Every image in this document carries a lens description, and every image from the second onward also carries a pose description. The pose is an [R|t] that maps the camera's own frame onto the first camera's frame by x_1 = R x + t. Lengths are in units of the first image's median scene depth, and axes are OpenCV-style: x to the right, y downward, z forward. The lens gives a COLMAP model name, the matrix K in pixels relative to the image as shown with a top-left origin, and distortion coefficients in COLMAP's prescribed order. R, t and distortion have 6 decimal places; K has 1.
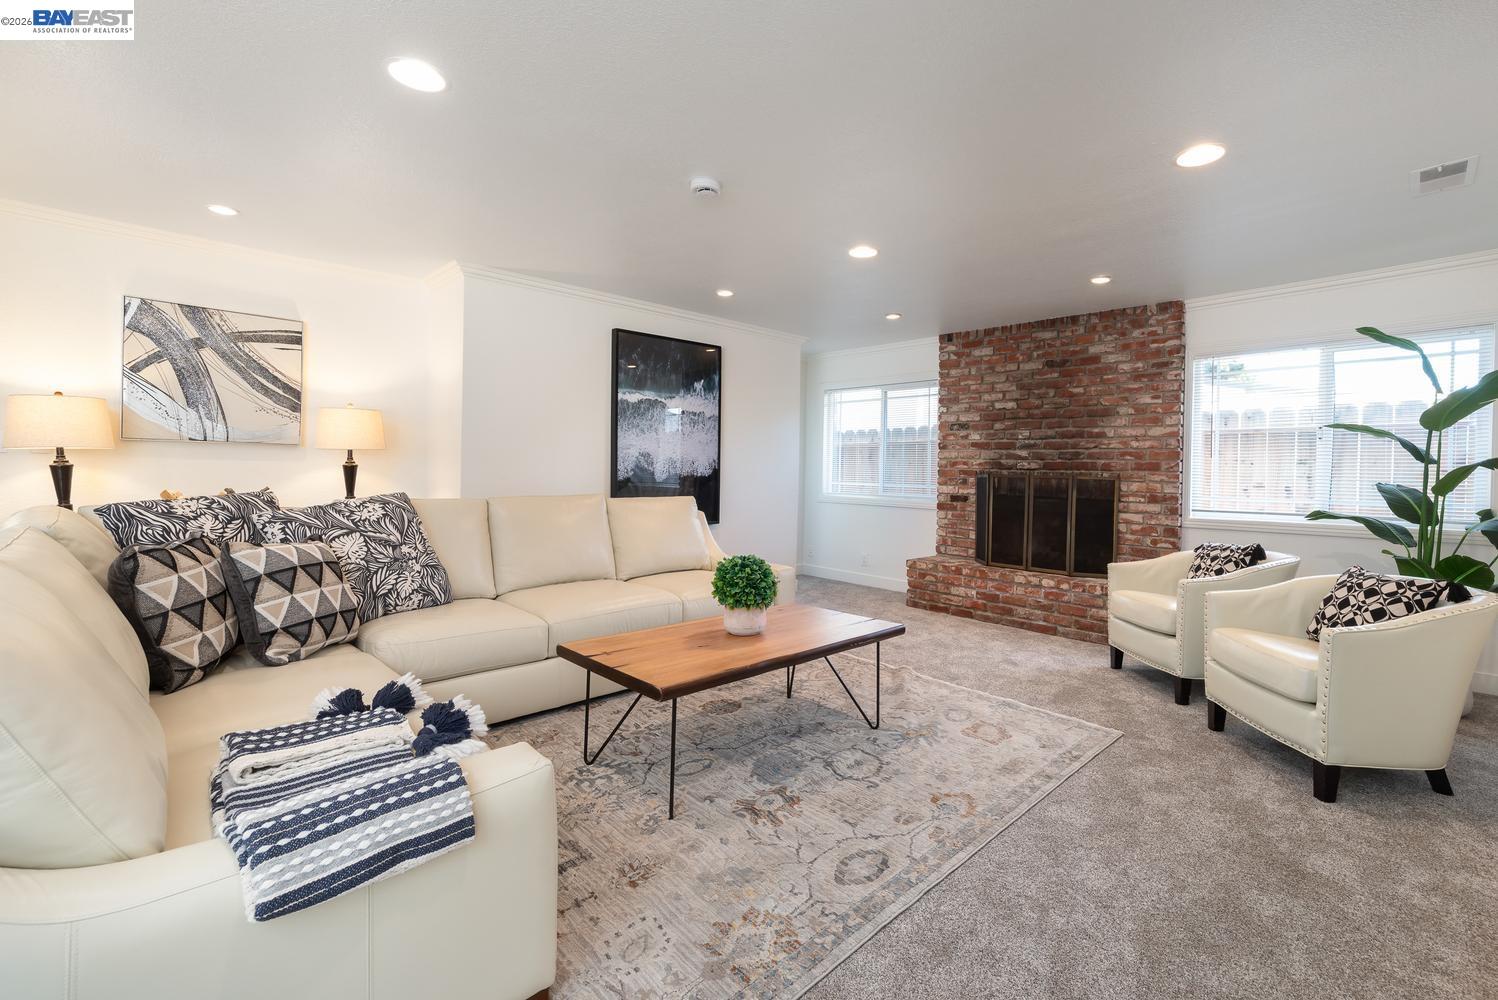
lens RADIAL K [[690.4, 0, 751.4], [0, 690.4, 483.9], [0, 0, 1]] dist [-0.007628, -0.000685]
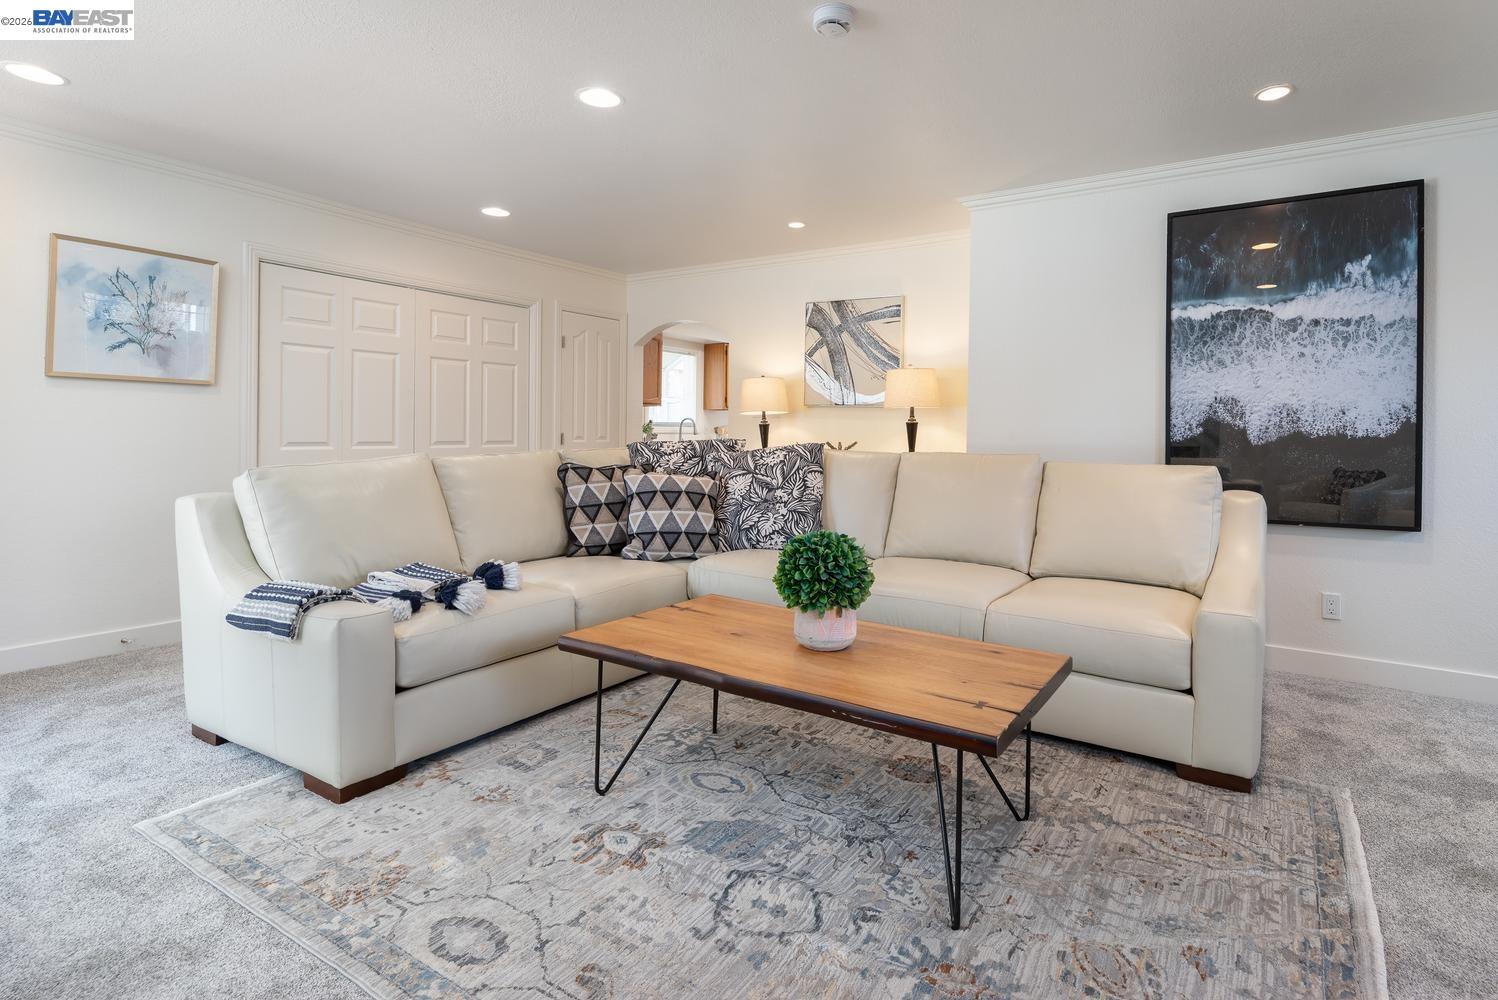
lens RADIAL K [[727.2, 0, 744.6], [0, 727.2, 426.3], [0, 0, 1]] dist [0.006291, -0.003273]
pose [[0.229943, -0.013507, -0.973110, 0.485138], [-0.034033, 0.999181, -0.021911, 0.012819], [0.972609, 0.038156, 0.229295, 0.539199]]
